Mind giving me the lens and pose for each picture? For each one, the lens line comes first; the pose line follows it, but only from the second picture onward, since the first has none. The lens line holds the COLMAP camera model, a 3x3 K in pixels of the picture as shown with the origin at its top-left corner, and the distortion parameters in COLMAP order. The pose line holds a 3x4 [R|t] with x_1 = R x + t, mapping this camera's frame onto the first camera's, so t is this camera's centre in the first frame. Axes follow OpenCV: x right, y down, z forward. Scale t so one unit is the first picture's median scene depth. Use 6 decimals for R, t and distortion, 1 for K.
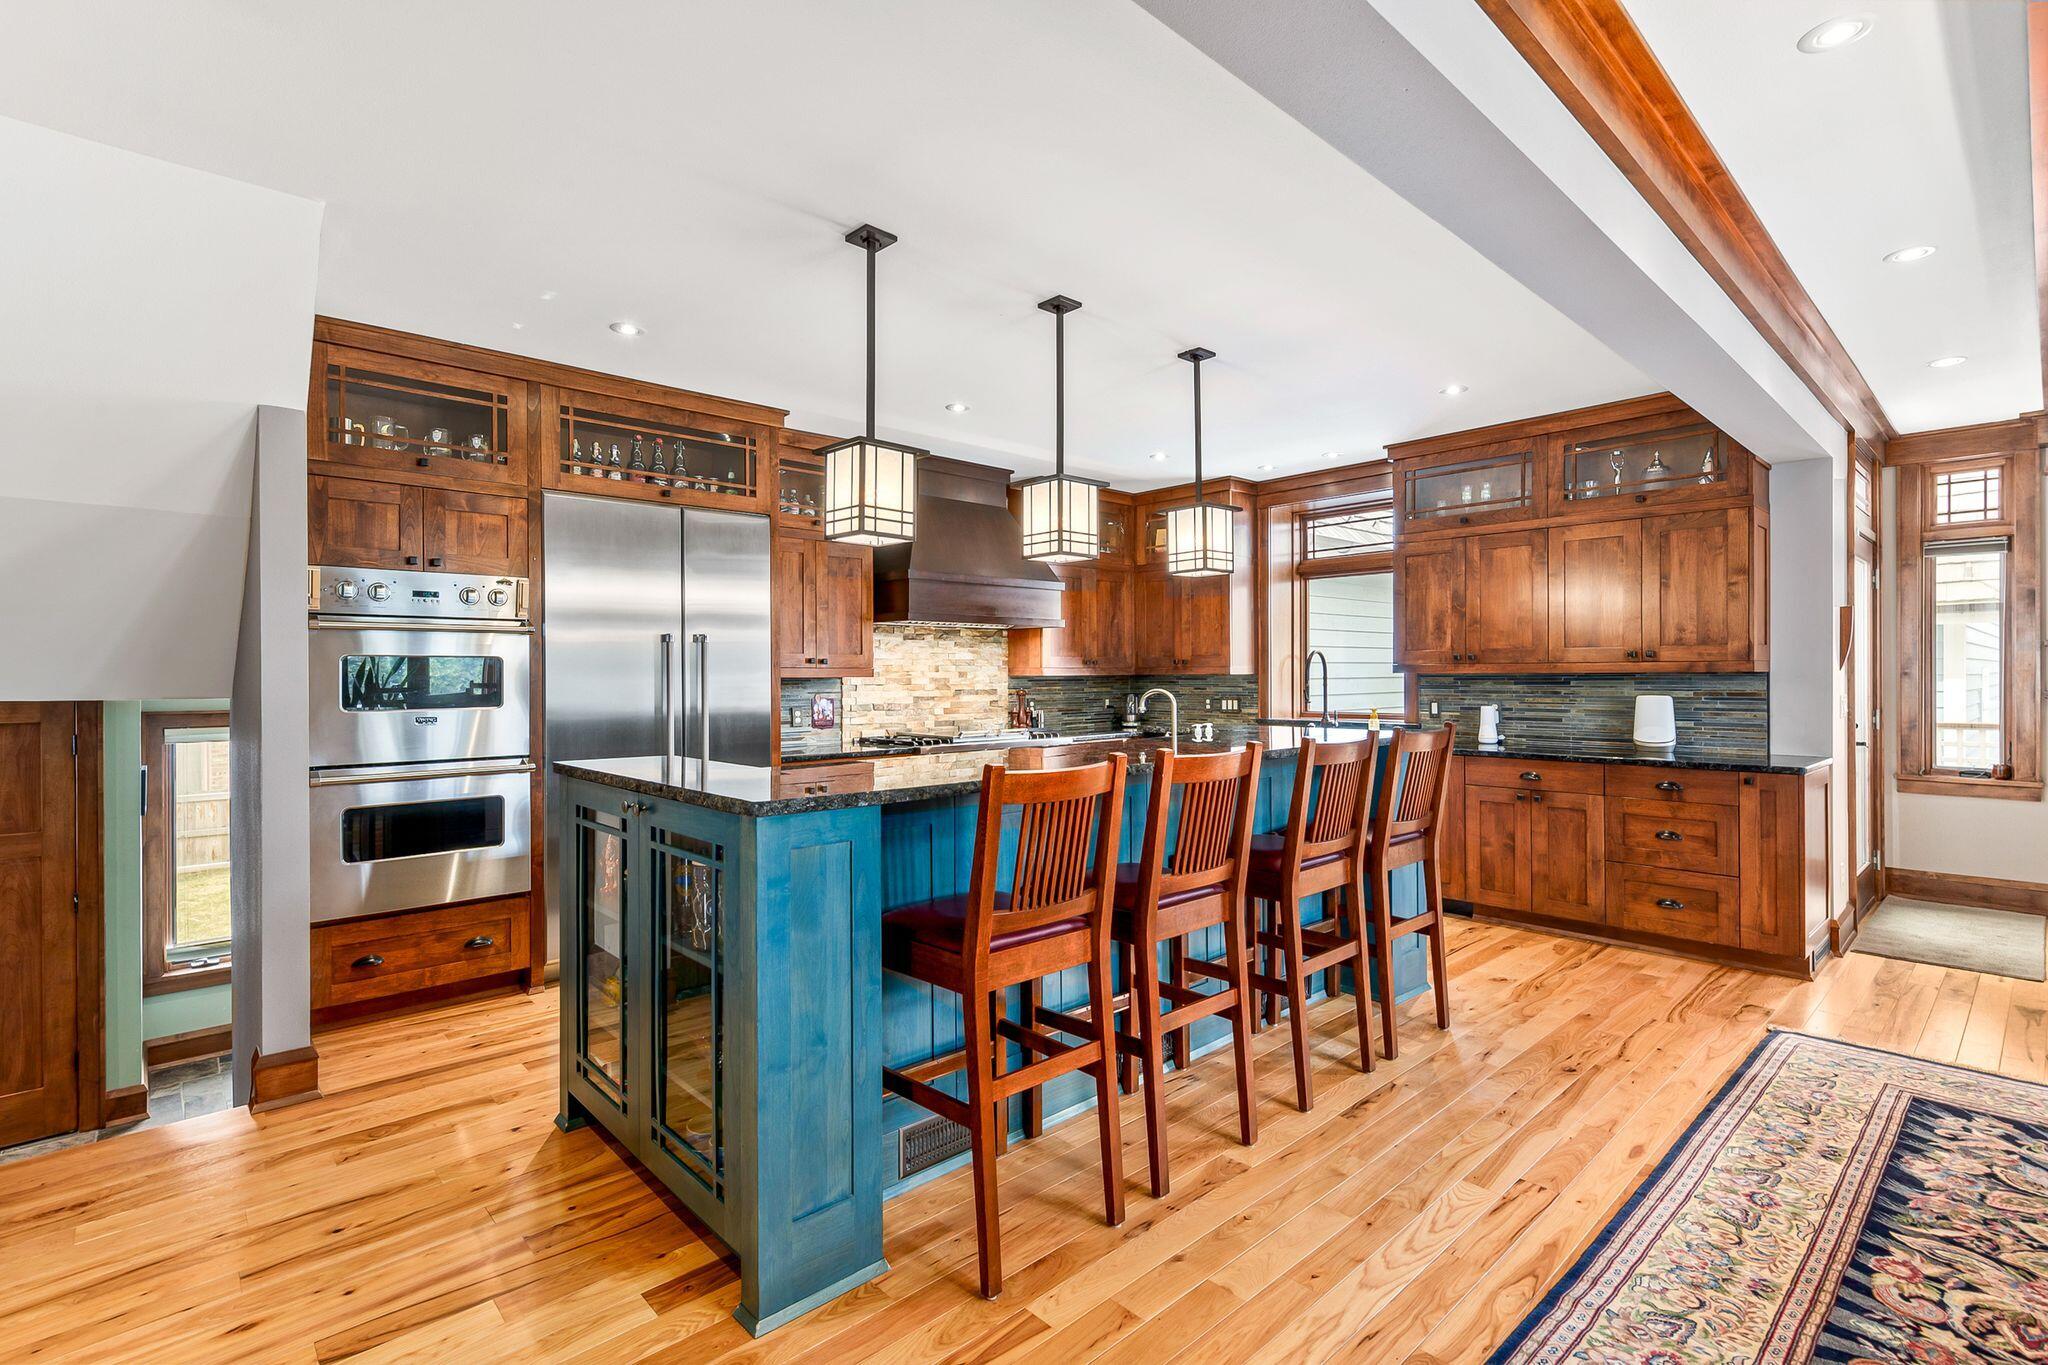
lens RADIAL K [[950.6, 0, 1015.0], [0, 950.6, 678.2], [0, 0, 1]] dist [0.004770, 0.000572]
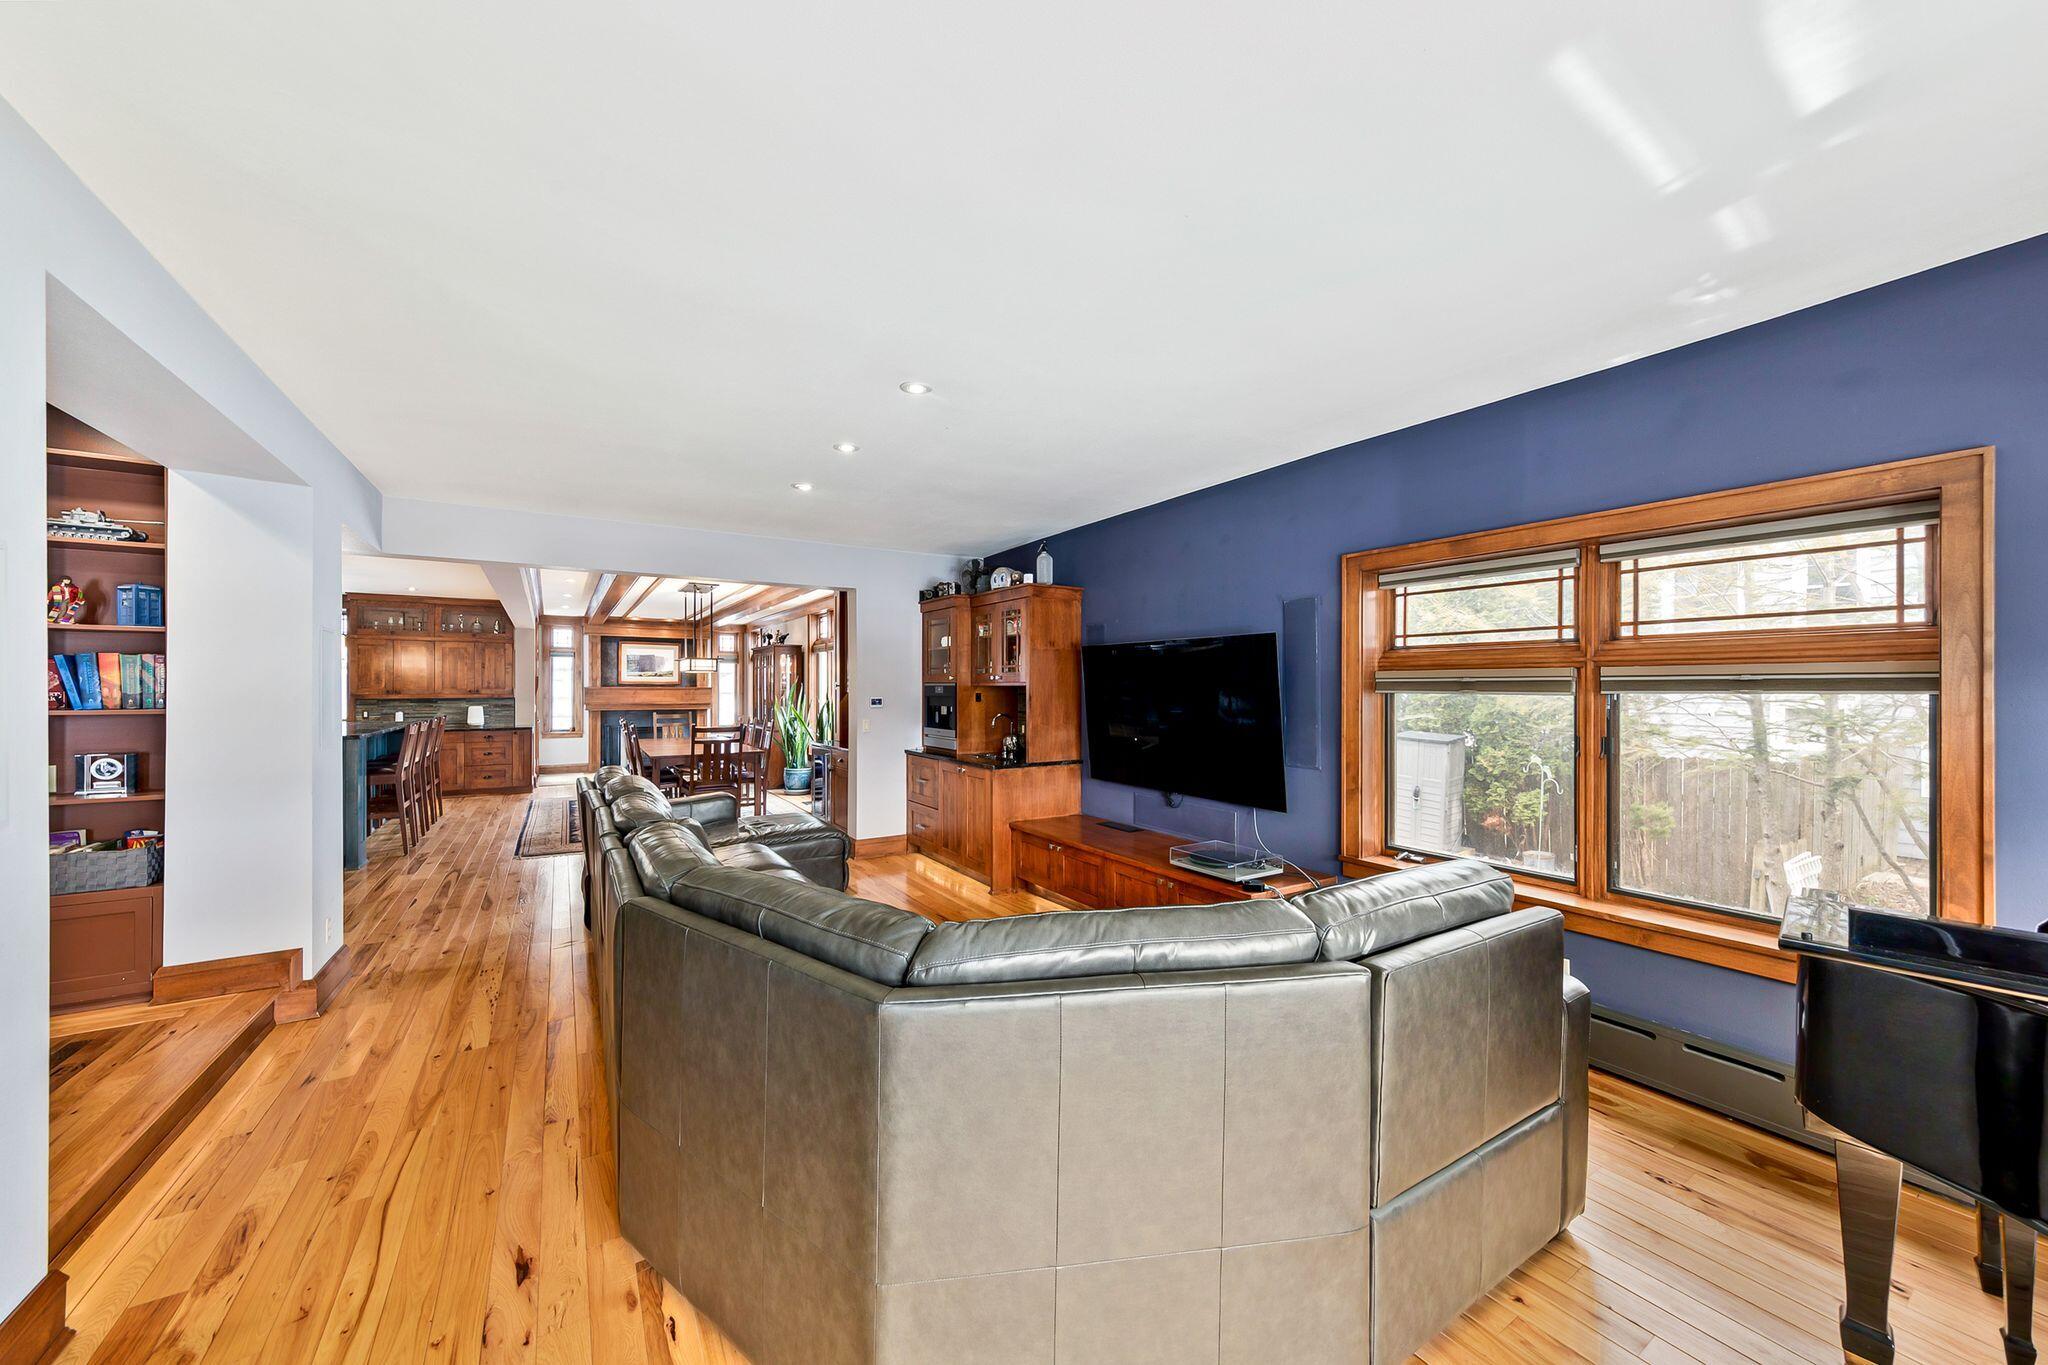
lens RADIAL K [[718.5, 0, 1013.7], [0, 718.5, 691.2], [0, 0, 1]] dist [0.004620, -0.001249]
pose [[0.173160, 0.004801, 0.984882, -1.104918], [0.000357, 0.999988, -0.004938, -0.014249], [-0.984894, 0.001206, 0.173156, -0.883083]]
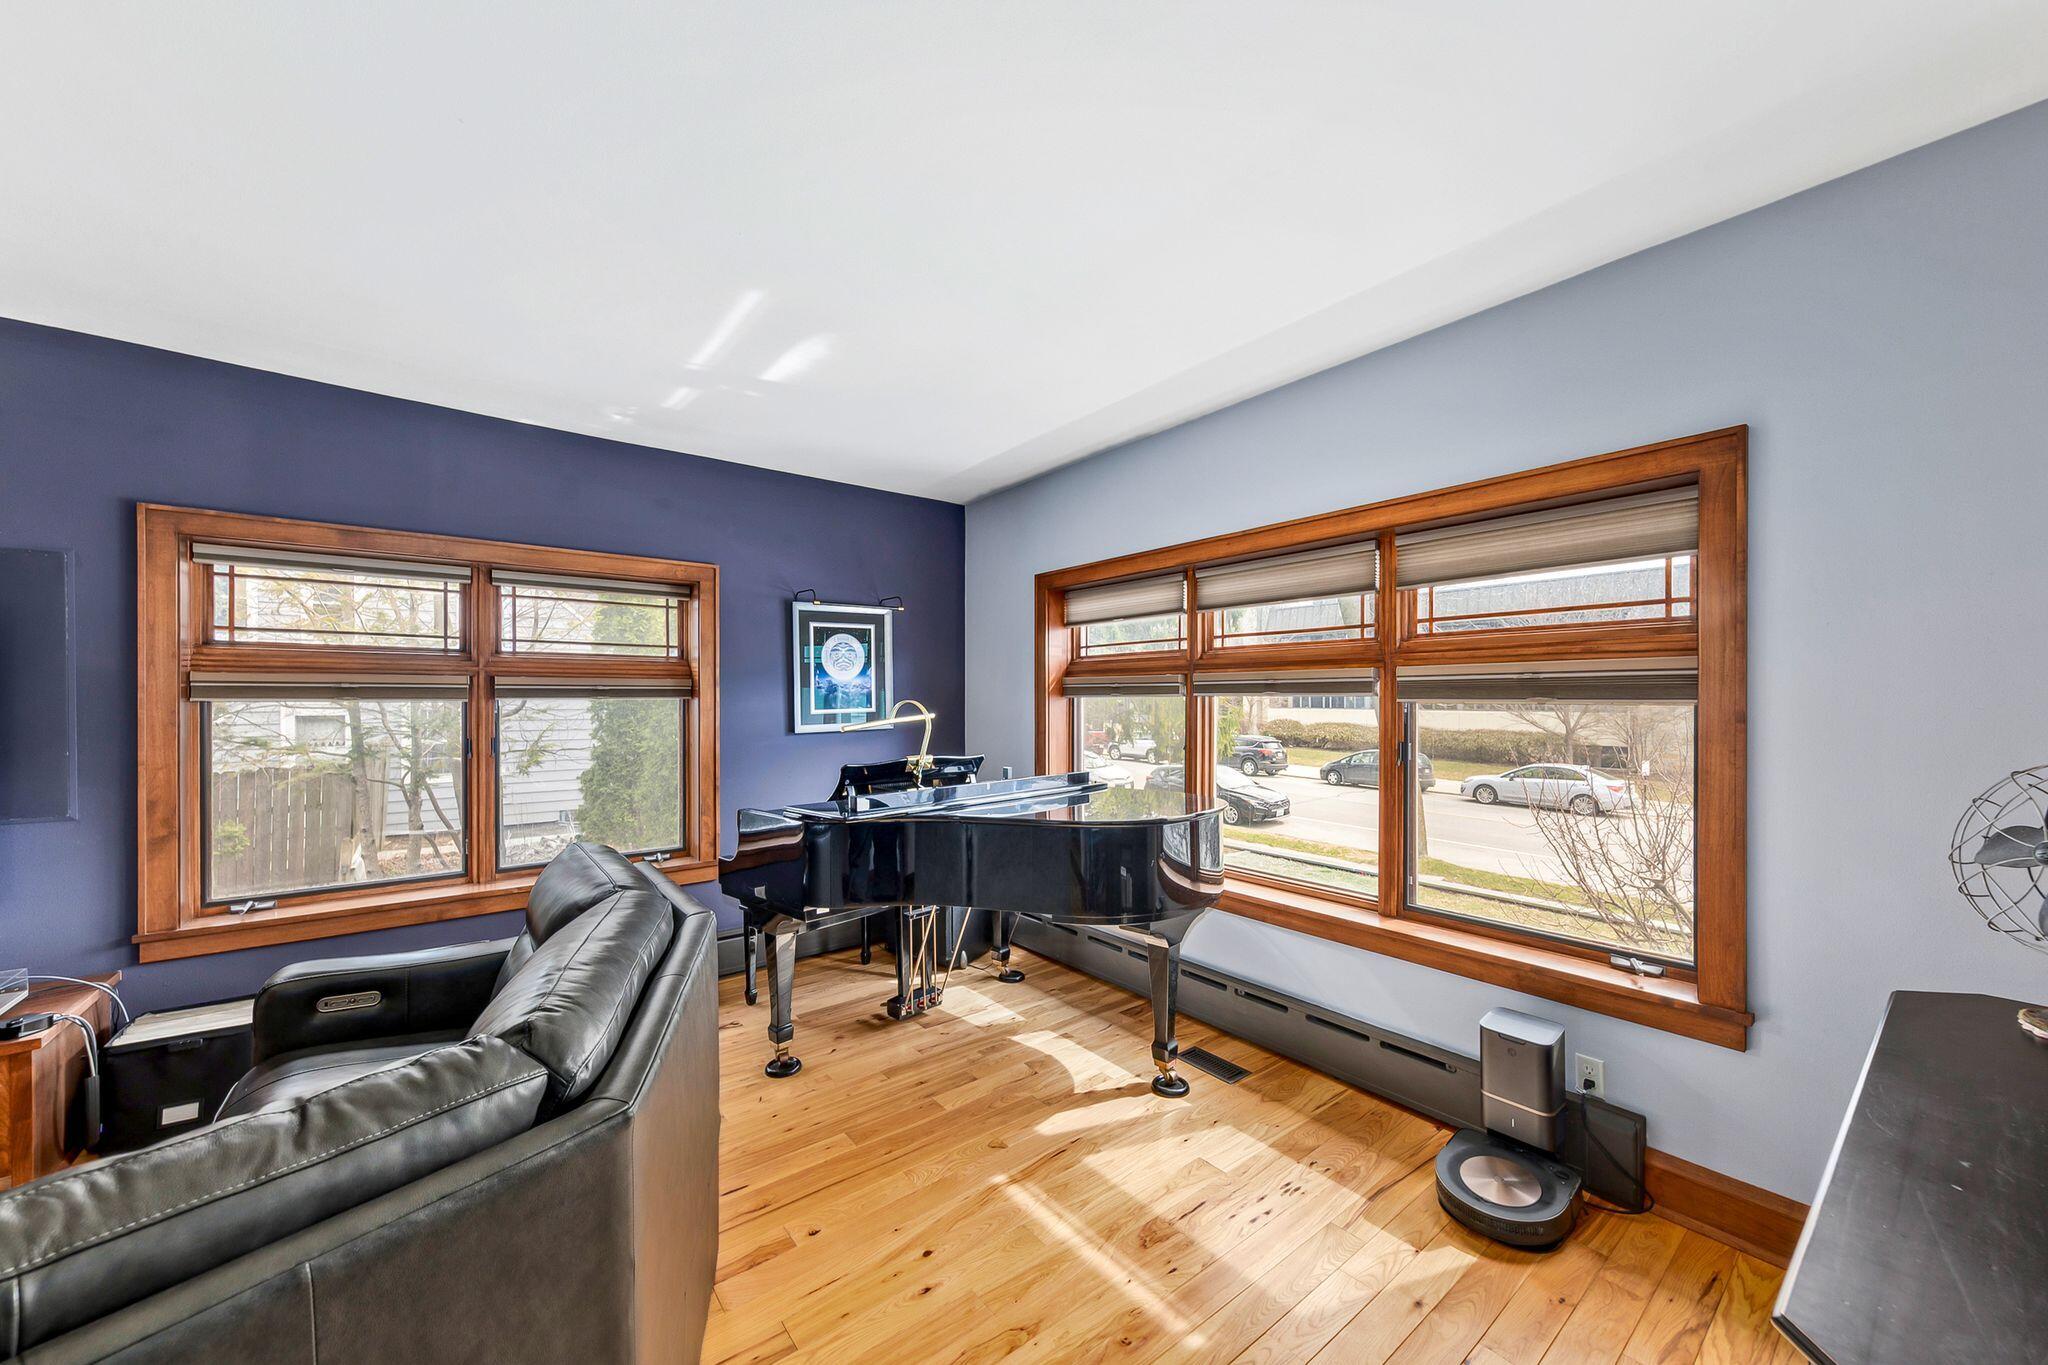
lens RADIAL K [[769.6, 0, 1007.5], [0, 769.6, 697.1], [0, 0, 1]] dist [0.001755, 0.000013]
pose [[-0.996190, 0.007213, 0.086907, -0.981468], [0.007326, 0.999973, 0.000982, -0.014841], [-0.086898, 0.001615, -0.996216, -0.580988]]
